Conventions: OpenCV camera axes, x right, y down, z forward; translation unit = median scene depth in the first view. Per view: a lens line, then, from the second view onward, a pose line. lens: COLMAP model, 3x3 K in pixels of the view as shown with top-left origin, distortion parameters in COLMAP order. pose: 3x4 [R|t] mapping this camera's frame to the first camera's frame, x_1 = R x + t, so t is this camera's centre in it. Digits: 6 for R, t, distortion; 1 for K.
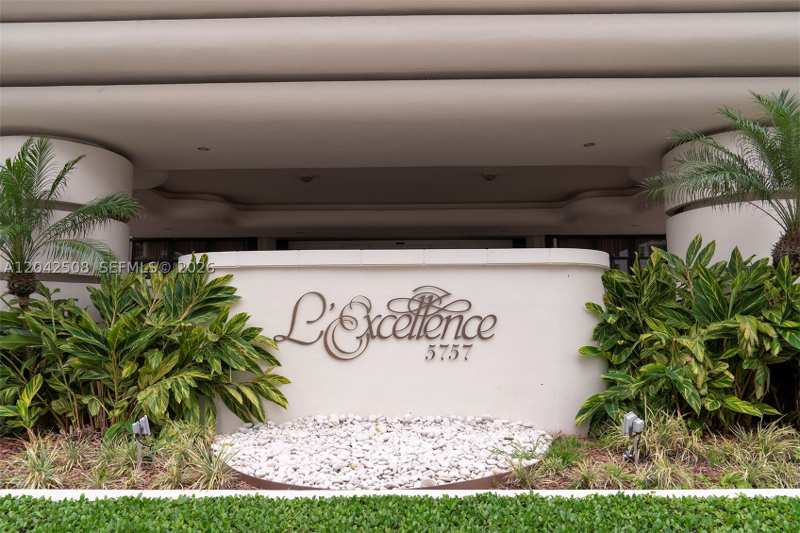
lens RADIAL K [[548.6, 0, 400.0], [0, 548.6, 266.5], [0, 0, 1]] dist [-0.036570, 0.025139]
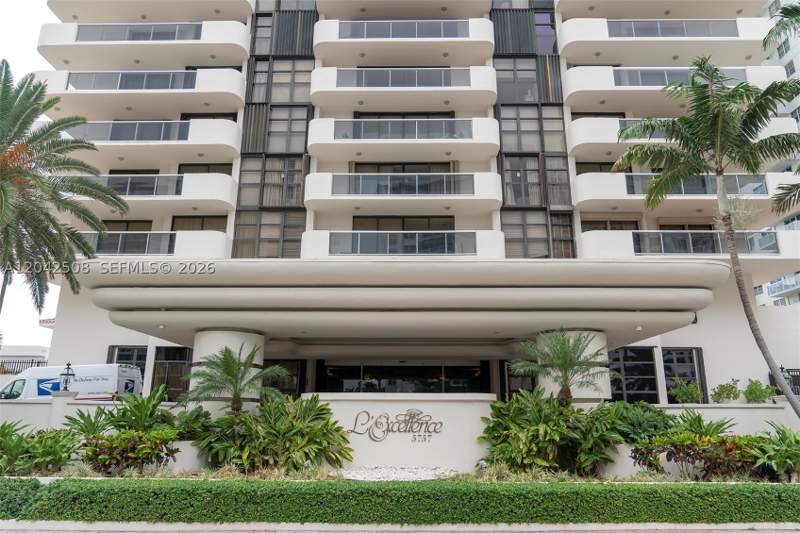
lens RADIAL K [[548.6, 0, 400.0], [0, 548.6, 266.5], [0, 0, 1]] dist [-0.036570, 0.025139]
pose [[0.999939, 0.010181, -0.004290, -0.001457], [-0.010734, 0.987185, -0.159216, -0.194228], [0.002614, 0.159252, 0.987234, -1.418502]]
